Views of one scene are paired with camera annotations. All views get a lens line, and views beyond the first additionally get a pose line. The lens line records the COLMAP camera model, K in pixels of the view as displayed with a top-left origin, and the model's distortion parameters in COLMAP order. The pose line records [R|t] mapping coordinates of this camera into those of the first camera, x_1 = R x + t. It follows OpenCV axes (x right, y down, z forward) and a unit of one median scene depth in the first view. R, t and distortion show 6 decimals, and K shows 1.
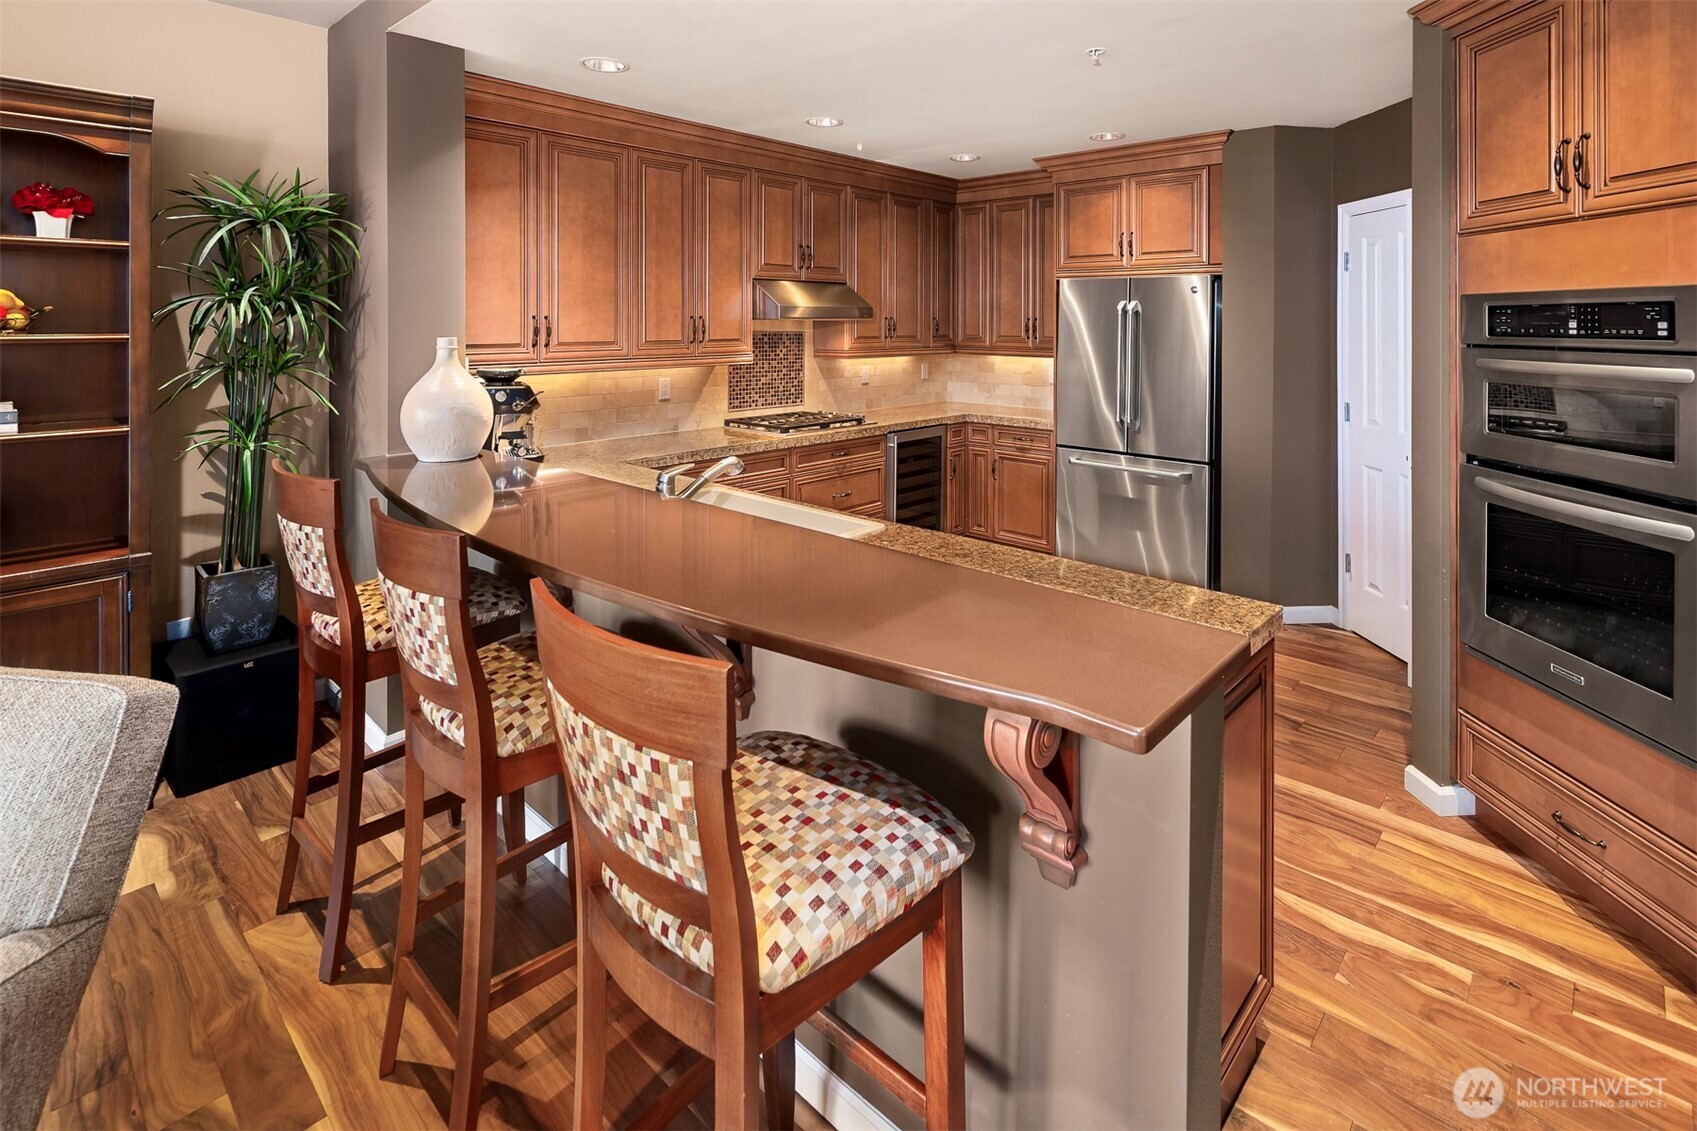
lens RADIAL K [[814.5, 0, 870.3], [0, 814.5, 440.9], [0, 0, 1]] dist [-0.001630, -0.001590]
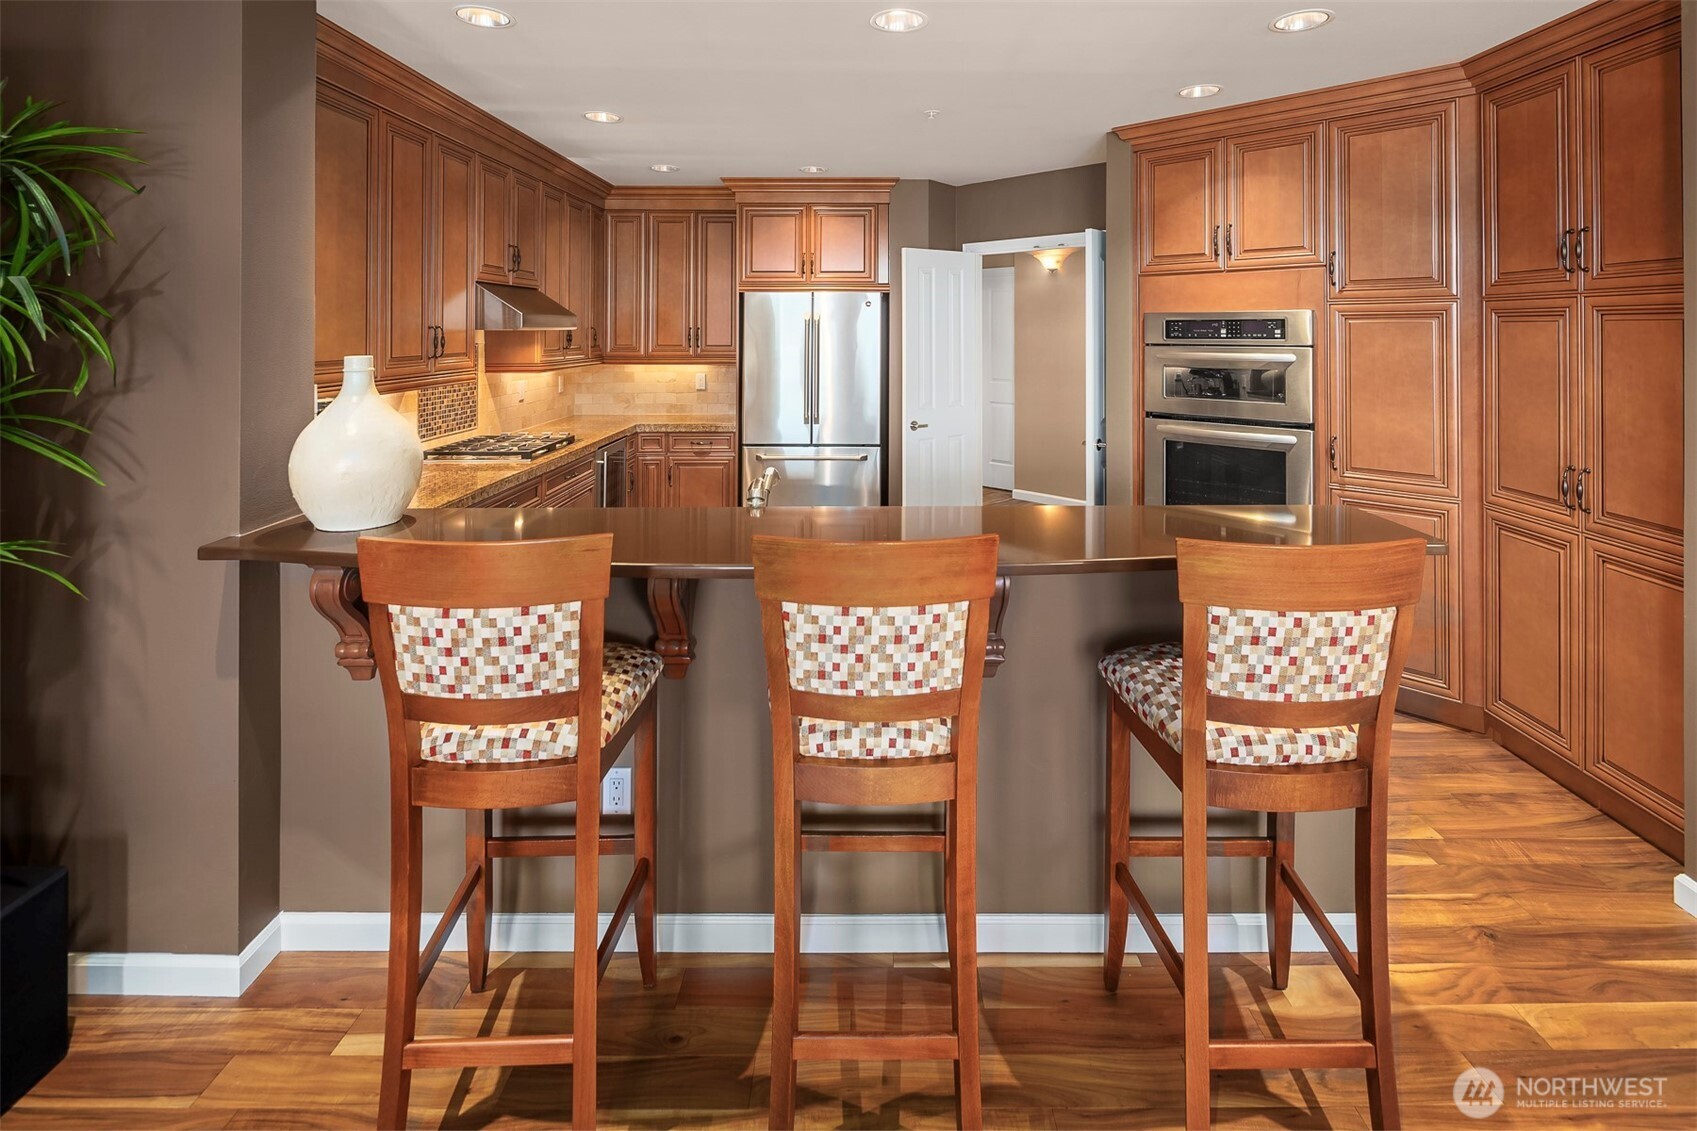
lens RADIAL K [[814.5, 0, 870.3], [0, 814.5, 440.9], [0, 0, 1]] dist [-0.001630, -0.001590]
pose [[0.735773, -0.093841, 0.670695, -0.404630], [0.100865, 0.994492, 0.028494, -0.015615], [-0.669675, 0.046685, 0.741186, 0.098804]]
